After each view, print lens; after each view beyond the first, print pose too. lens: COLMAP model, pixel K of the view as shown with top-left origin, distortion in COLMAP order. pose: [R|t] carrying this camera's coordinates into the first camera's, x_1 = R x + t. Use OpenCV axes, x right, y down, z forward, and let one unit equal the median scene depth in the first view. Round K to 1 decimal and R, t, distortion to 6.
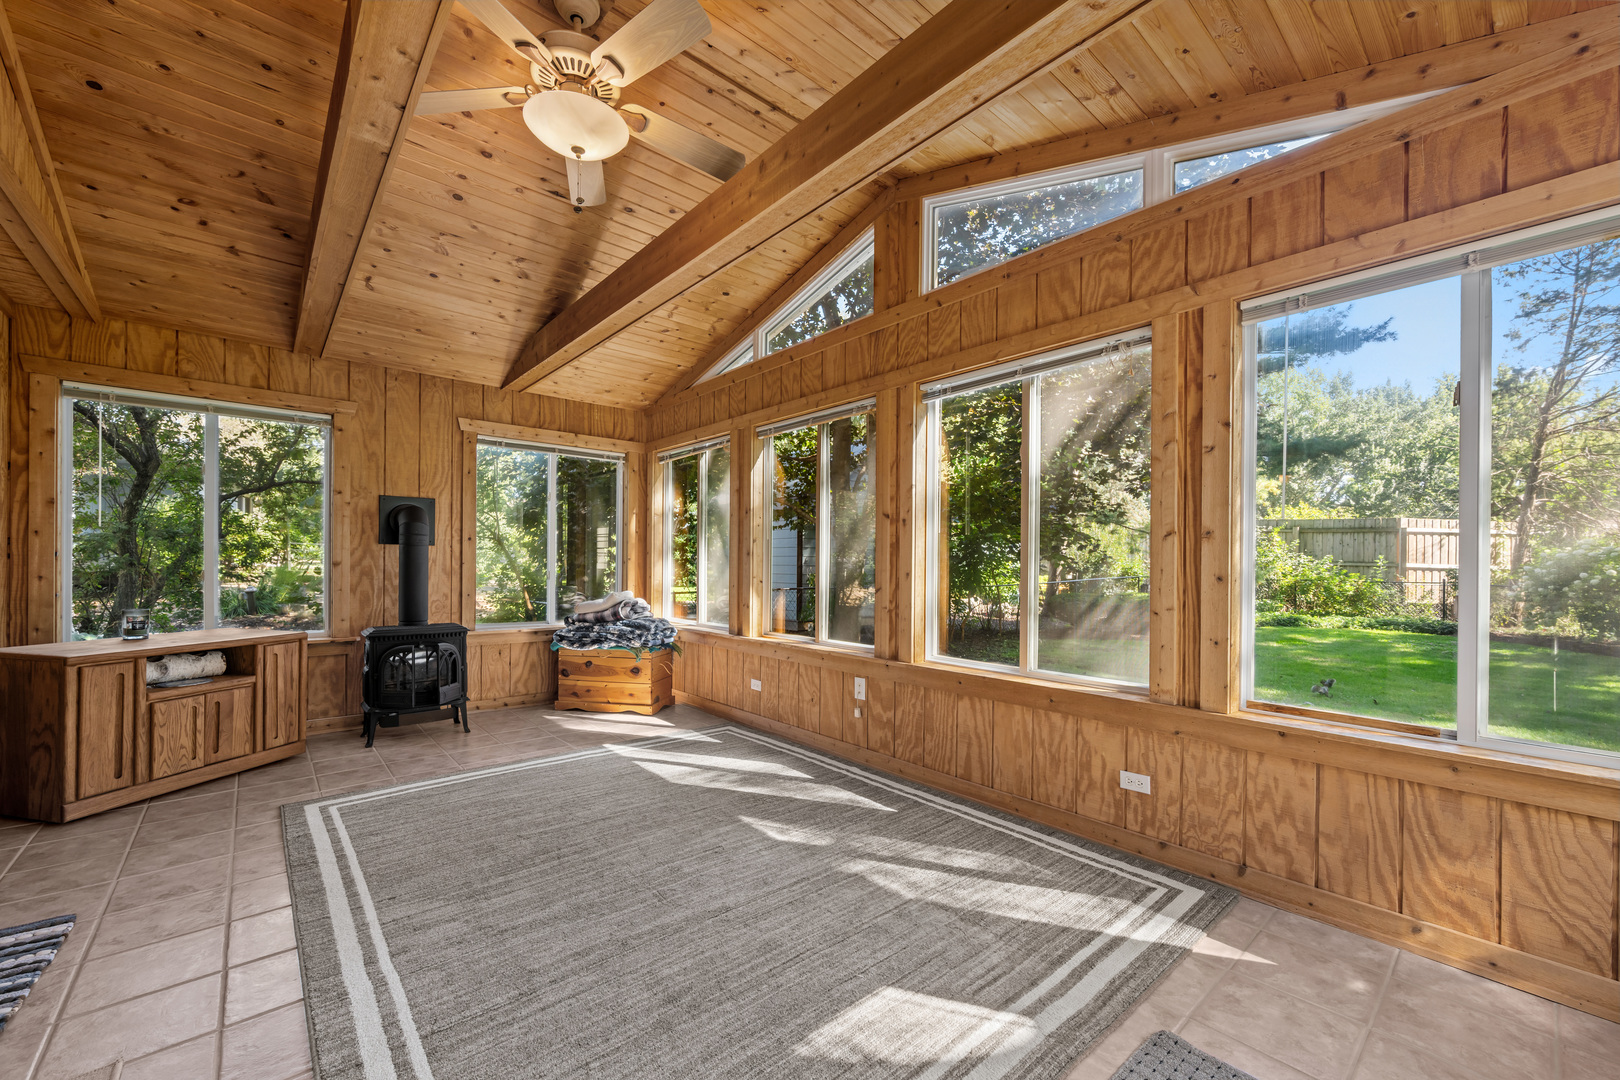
lens RADIAL K [[641.6, 0, 808.8], [0, 641.6, 565.9], [0, 0, 1]] dist [-0.001018, 0.000192]
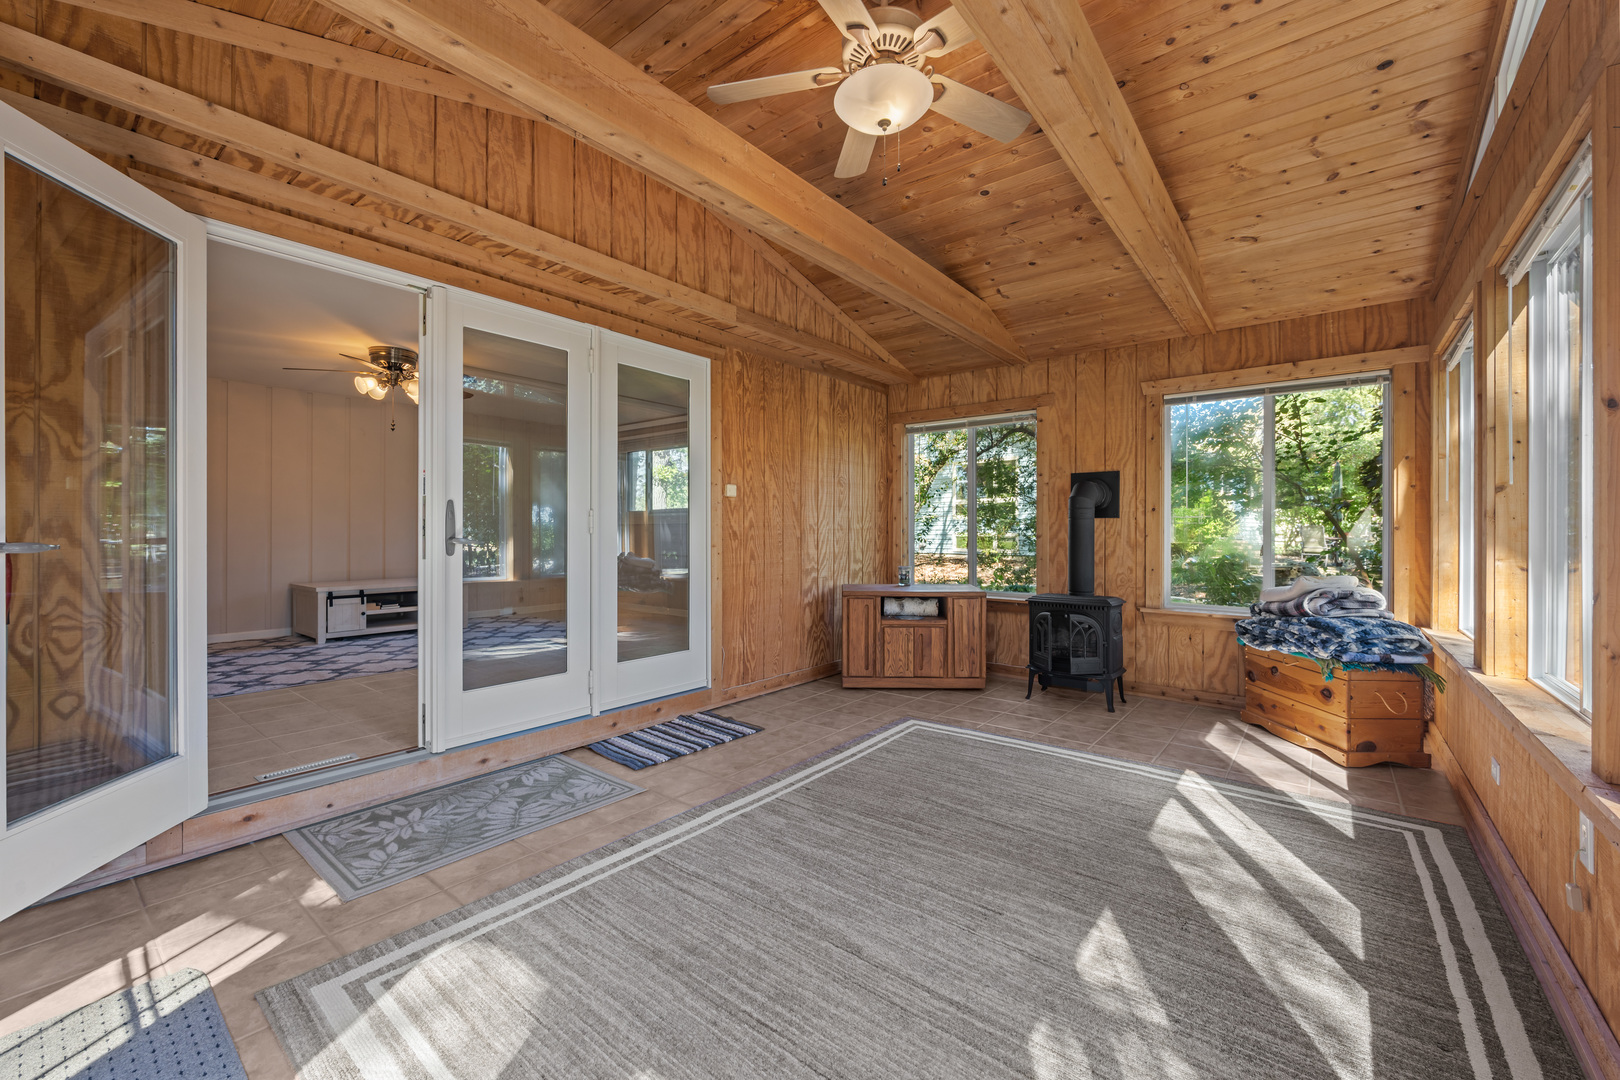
lens RADIAL K [[641.6, 0, 812.8], [0, 641.6, 534.2], [0, 0, 1]] dist [-0.001018, 0.000192]
pose [[0.192879, -0.006867, -0.981199, 0.353562], [-0.002620, 0.999968, -0.007514, 0.002173], [0.981219, 0.004020, 0.192855, 0.409717]]
